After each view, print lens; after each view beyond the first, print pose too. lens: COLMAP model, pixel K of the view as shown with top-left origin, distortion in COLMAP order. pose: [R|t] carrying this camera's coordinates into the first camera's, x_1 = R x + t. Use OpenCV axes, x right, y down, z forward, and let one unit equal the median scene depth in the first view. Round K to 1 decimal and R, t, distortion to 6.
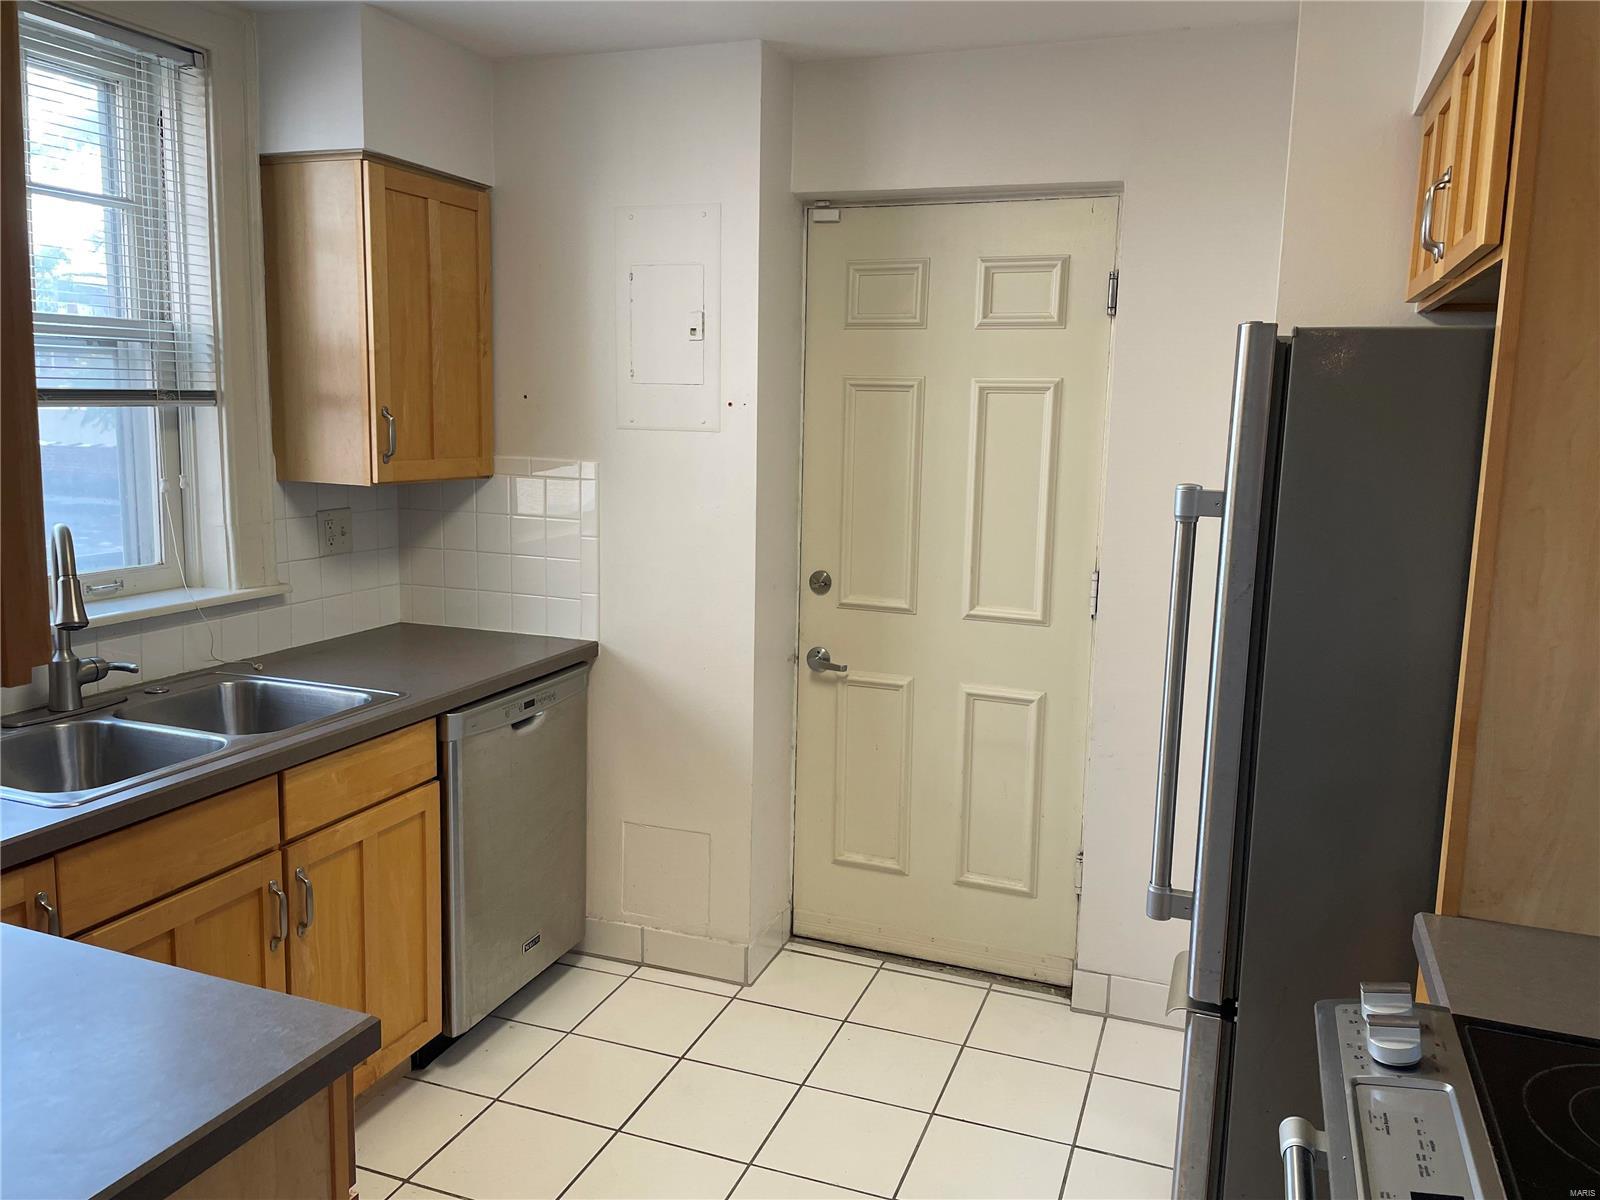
lens RADIAL K [[1212.6, 0, 809.8], [0, 1212.6, 602.4], [0, 0, 1]] dist [0.103041, -0.129069]
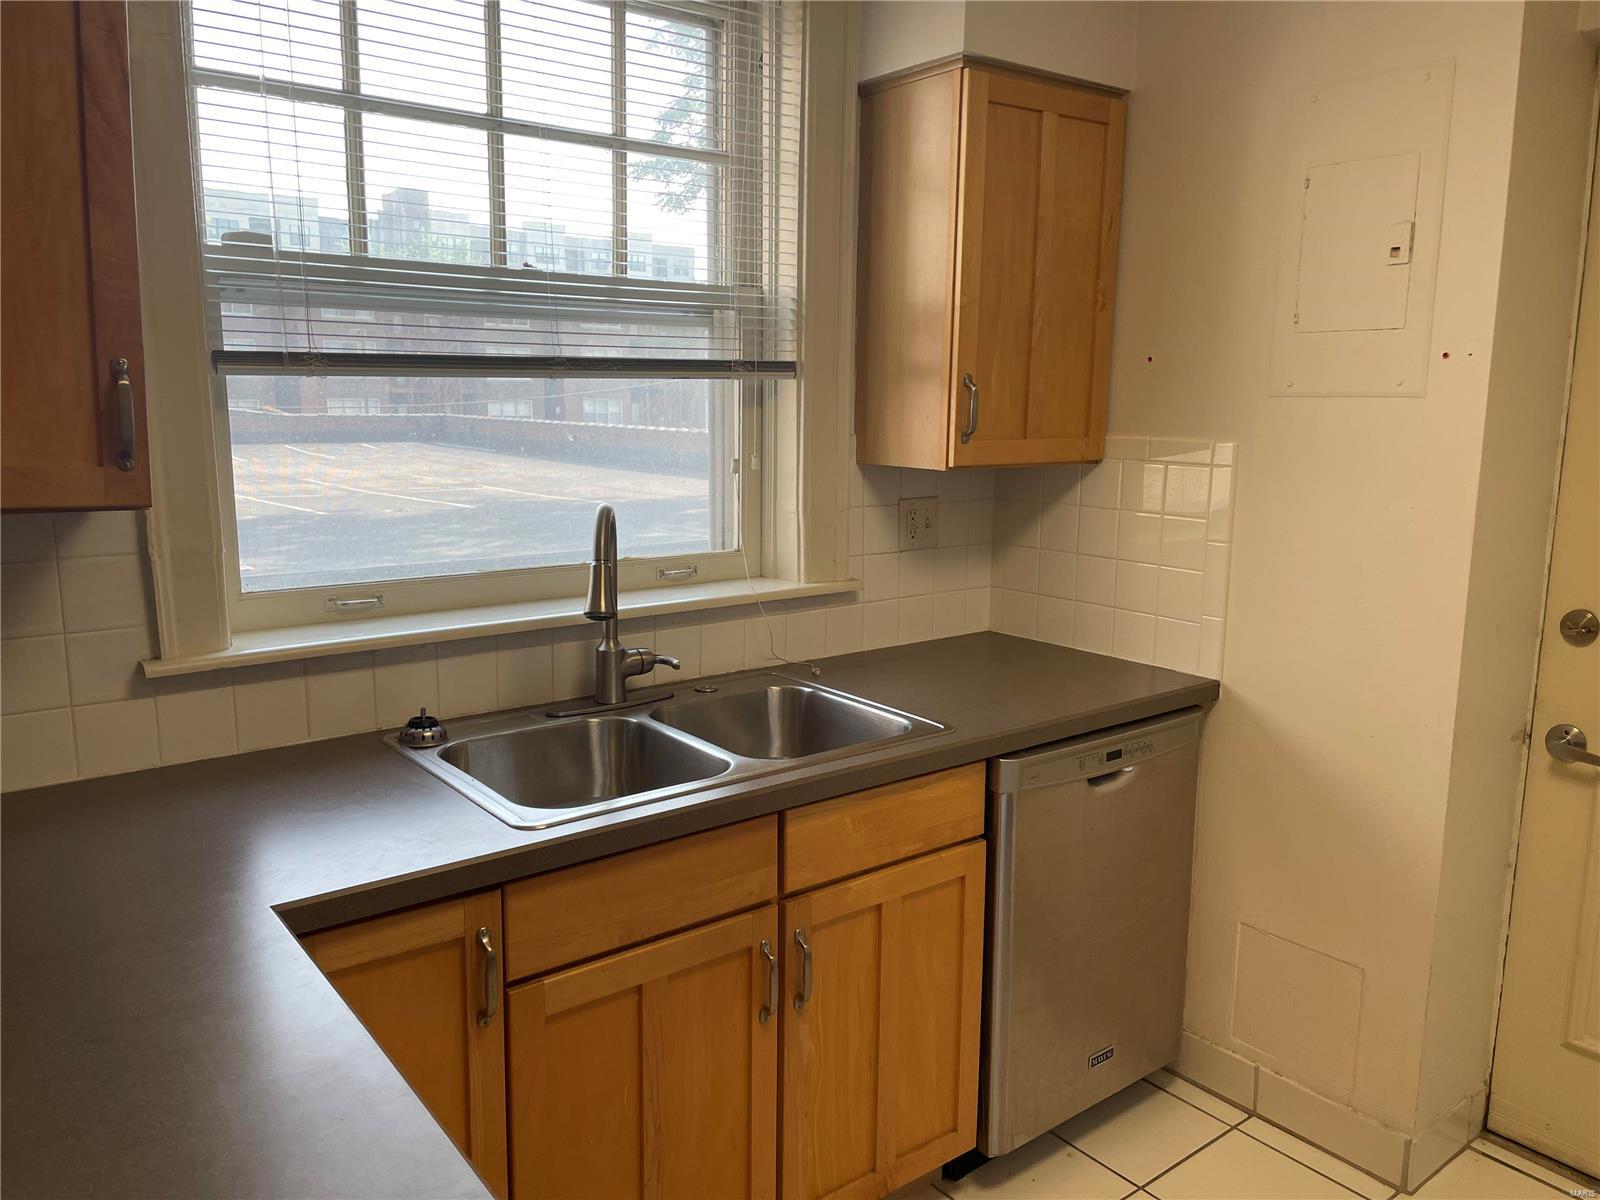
lens RADIAL K [[1212.6, 0, 809.8], [0, 1212.6, 602.4], [0, 0, 1]] dist [0.103041, -0.129069]
pose [[0.852480, 0.076380, -0.517151, -0.001448], [-0.073492, 0.996954, 0.026099, -0.019995], [0.517569, 0.015758, 0.855496, 0.245310]]
